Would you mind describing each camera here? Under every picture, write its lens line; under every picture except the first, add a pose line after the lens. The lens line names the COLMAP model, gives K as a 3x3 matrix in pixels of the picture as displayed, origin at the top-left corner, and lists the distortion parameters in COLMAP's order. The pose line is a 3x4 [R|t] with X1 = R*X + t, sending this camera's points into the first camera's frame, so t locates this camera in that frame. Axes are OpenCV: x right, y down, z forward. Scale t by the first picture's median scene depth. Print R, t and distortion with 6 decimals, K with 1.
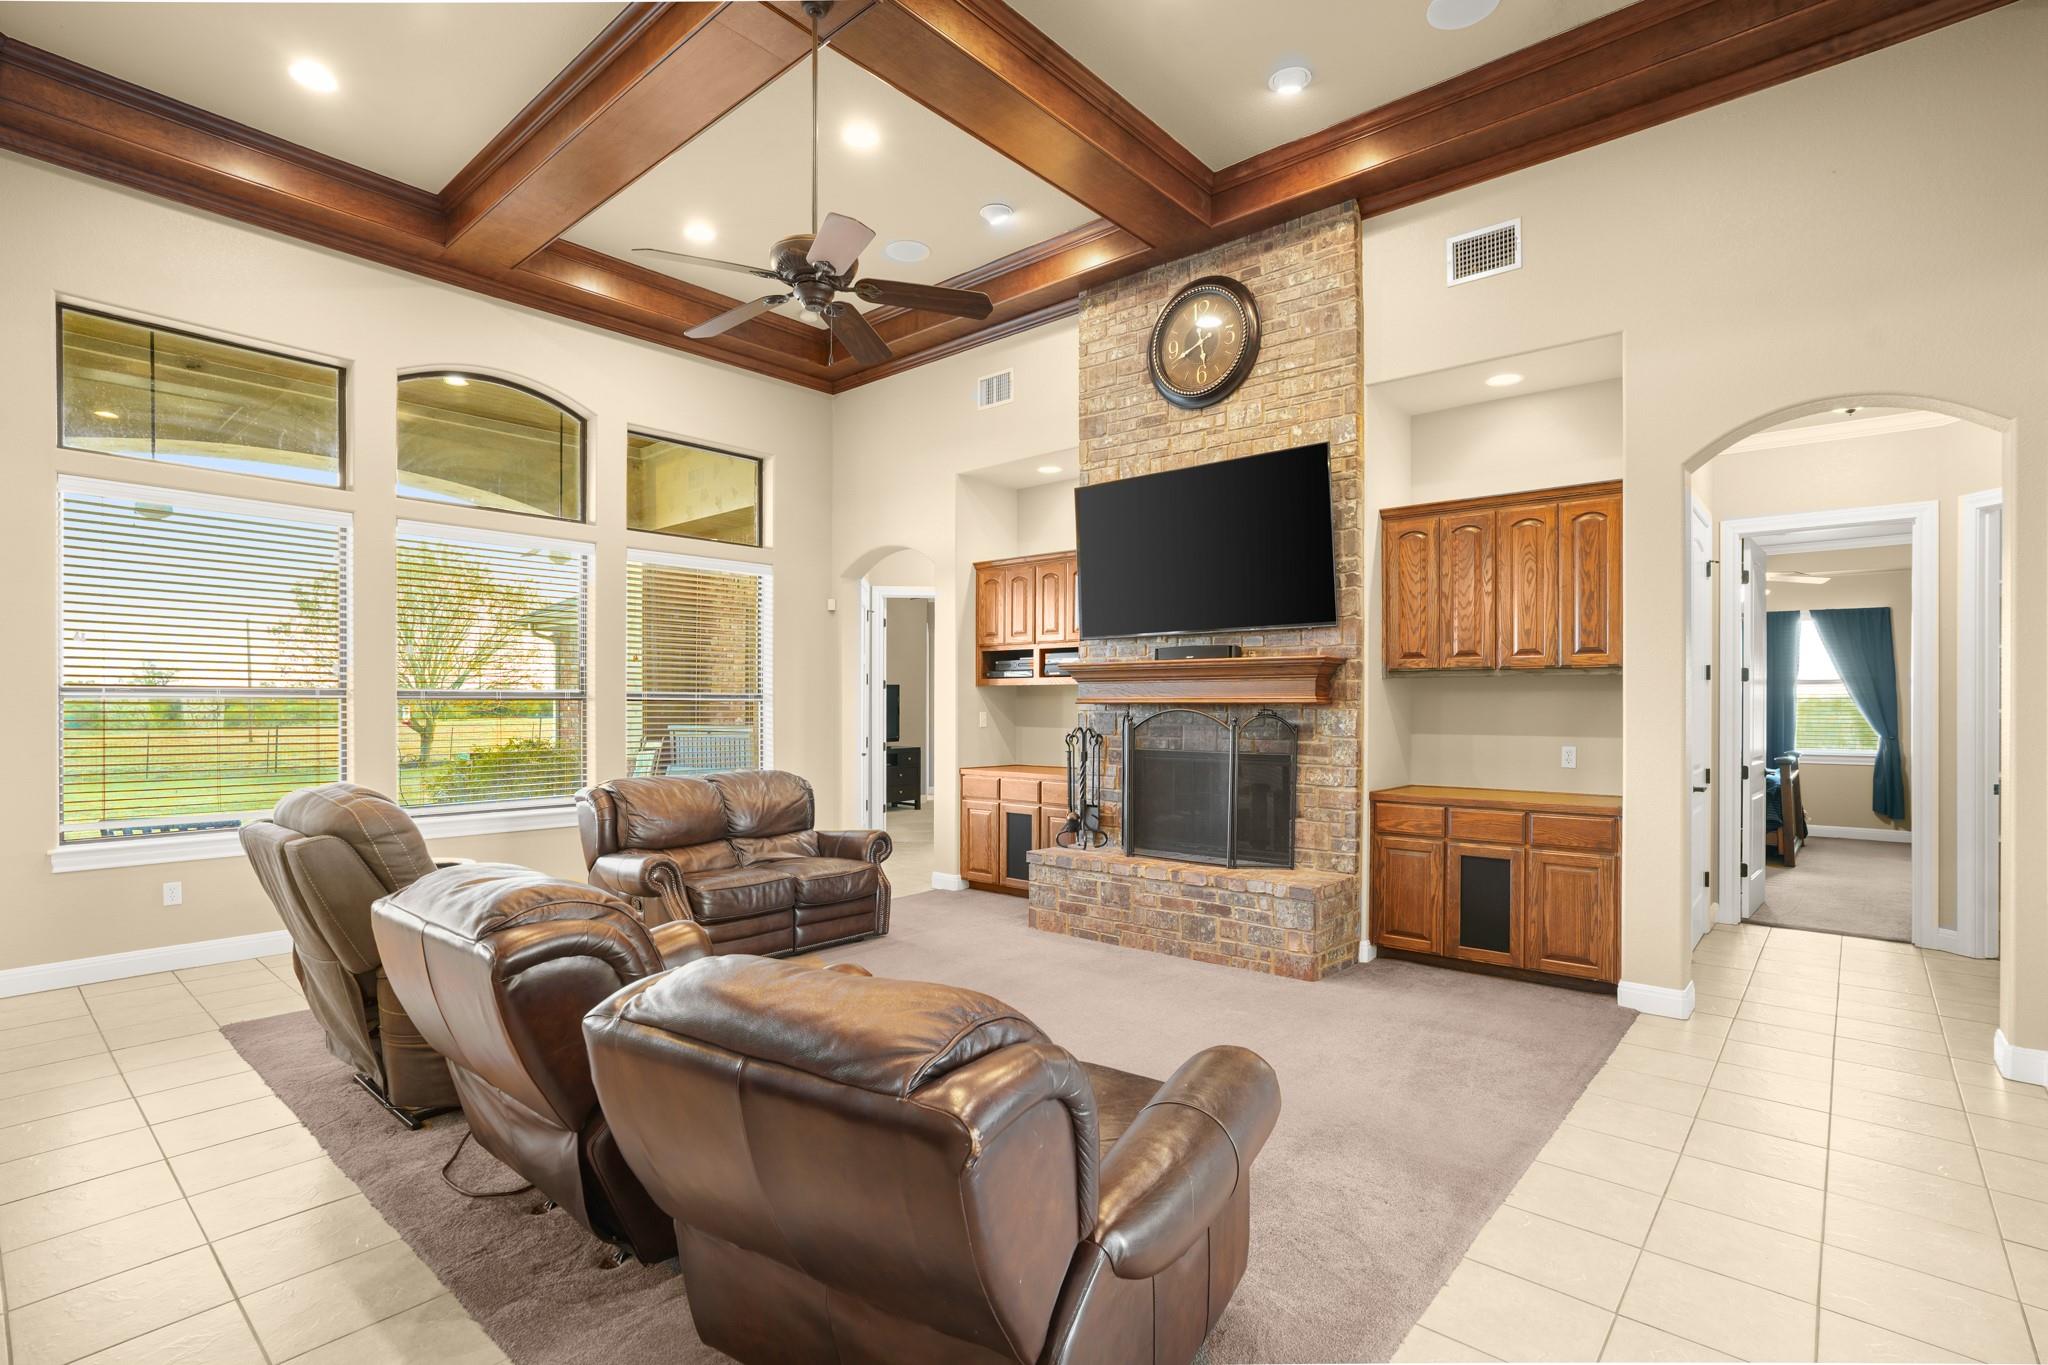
lens RADIAL K [[978.9, 0, 1006.7], [0, 978.9, 696.7], [0, 0, 1]] dist [-0.051871, 0.031804]
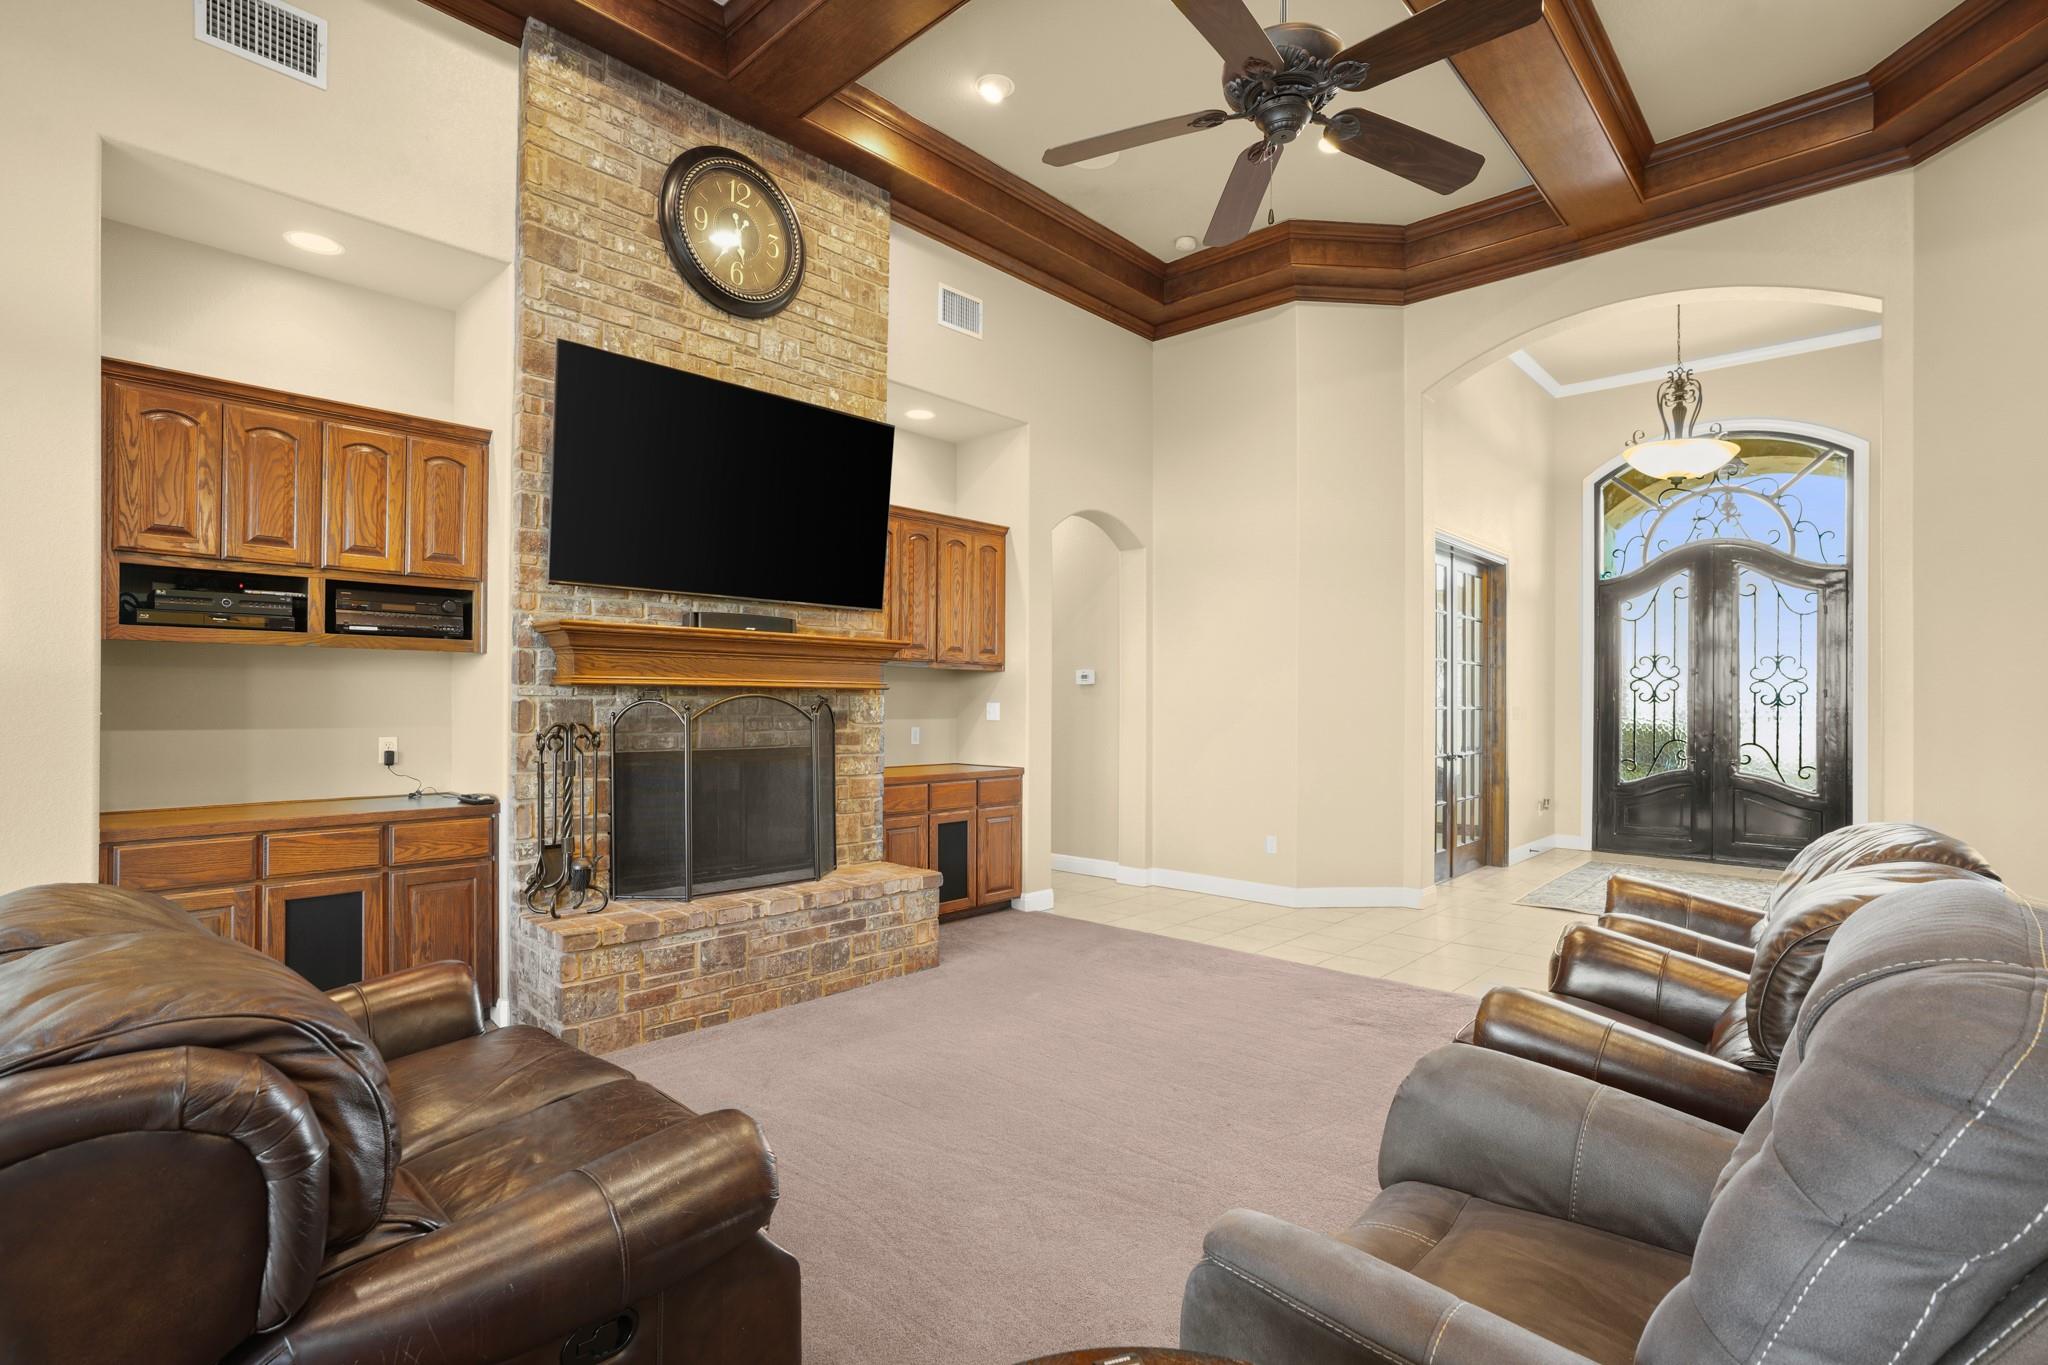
lens RADIAL K [[978.9, 0, 1006.7], [0, 978.9, 696.7], [0, 0, 1]] dist [-0.051871, 0.031804]
pose [[0.030275, 0.005766, 0.999525, -0.617955], [-0.011520, 0.999919, -0.005419, 0.016916], [-0.999475, -0.011350, 0.030338, 0.801436]]
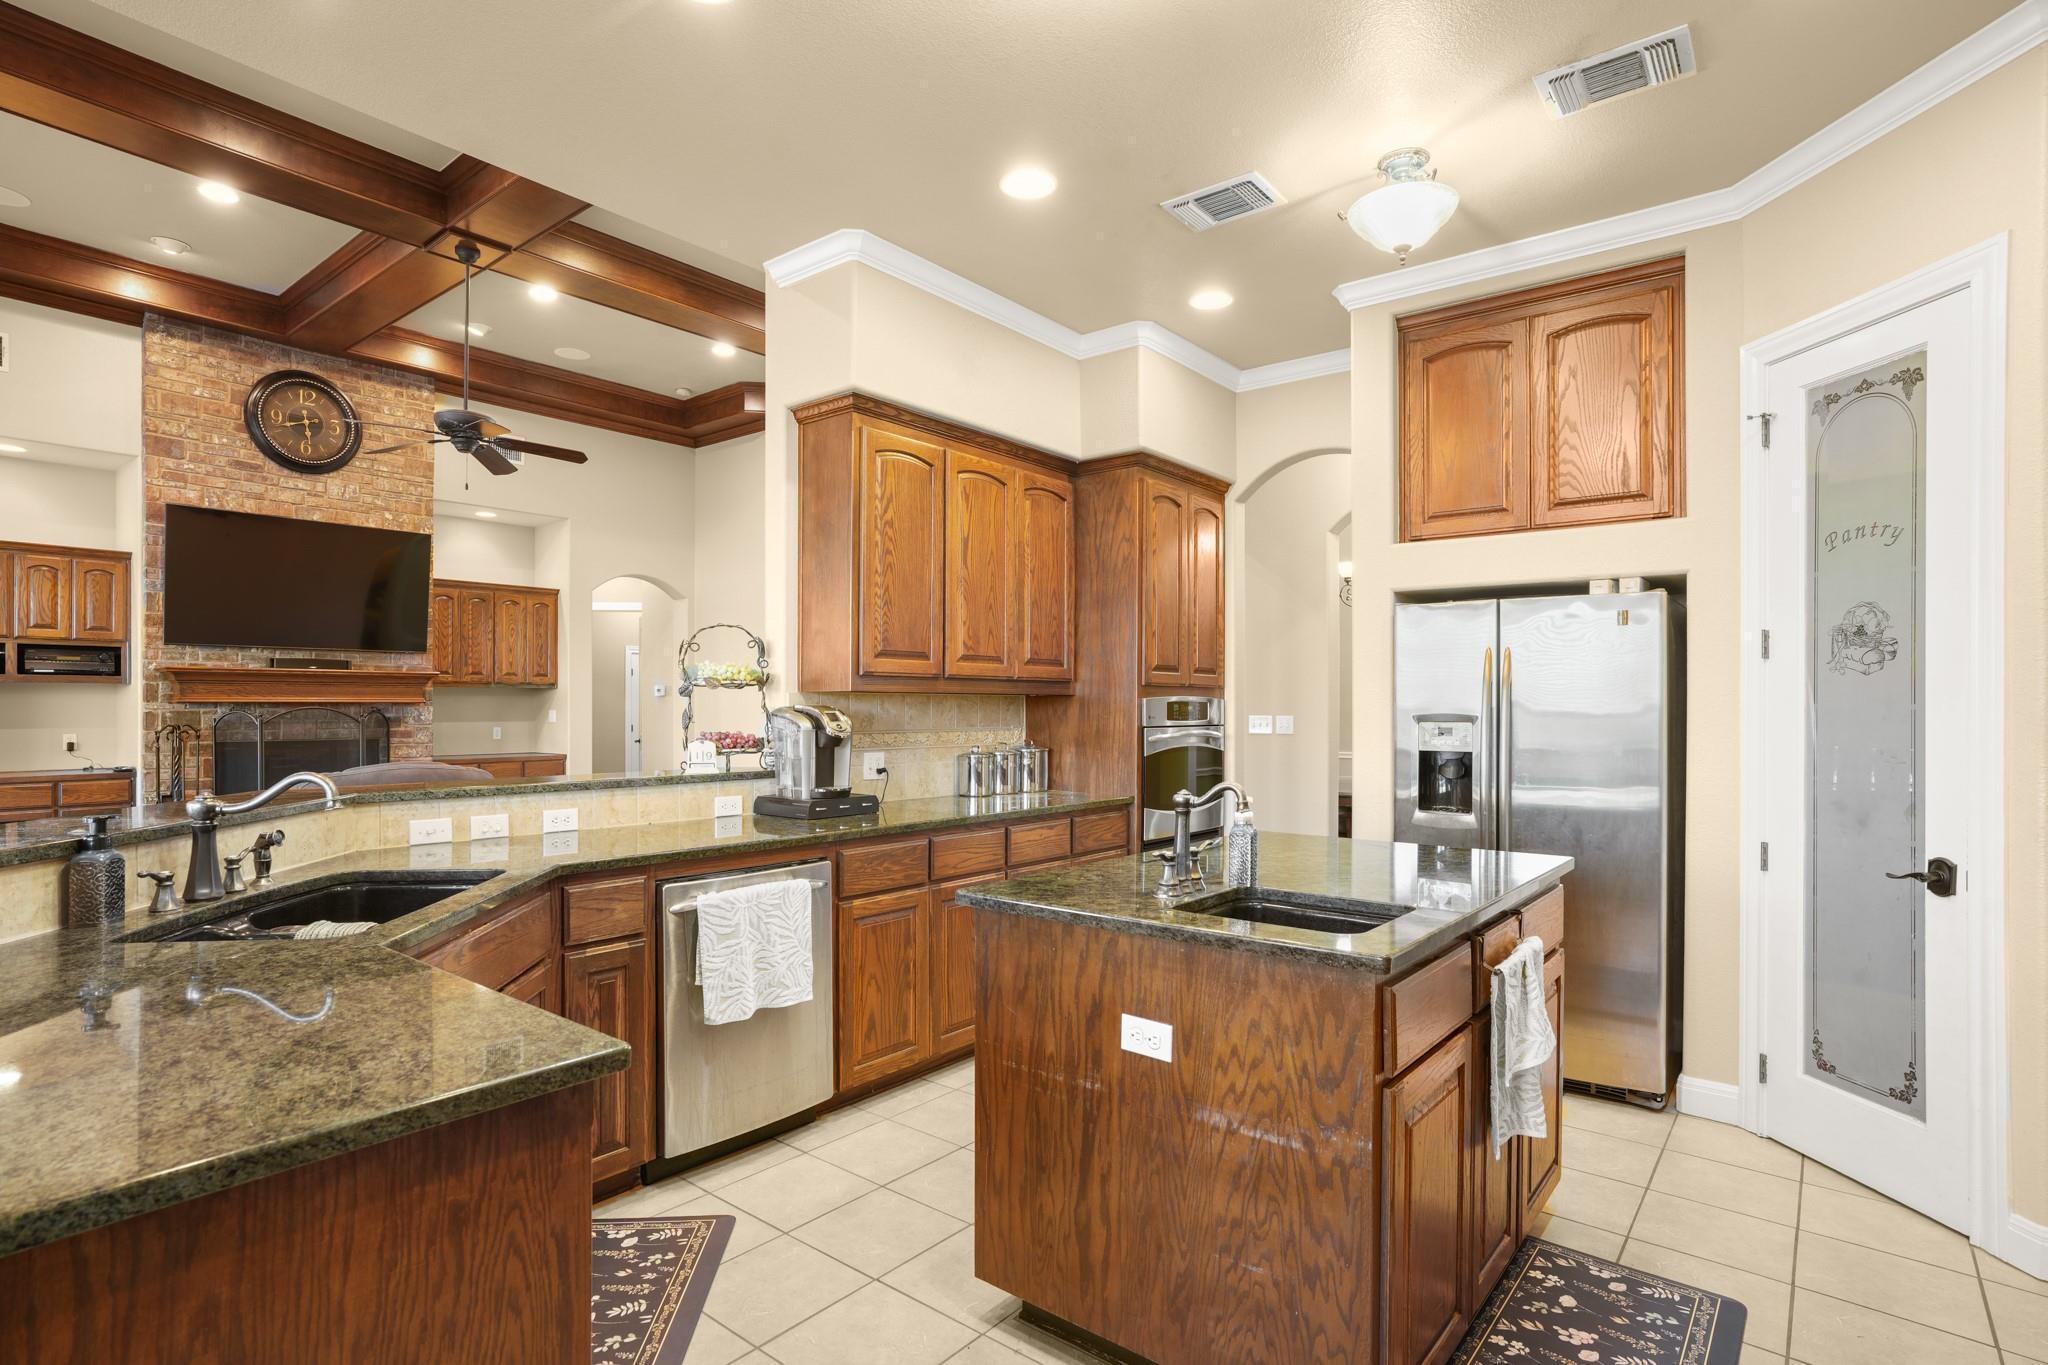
lens RADIAL K [[1052.1, 0, 1018.3], [0, 1052.1, 704.4], [0, 0, 1]] dist [-0.043879, 0.033561]
pose [[-0.041779, -0.000975, 0.999126, -1.292284], [-0.007417, 0.999972, 0.000666, 0.001267], [-0.999099, -0.007383, -0.041785, 0.119283]]
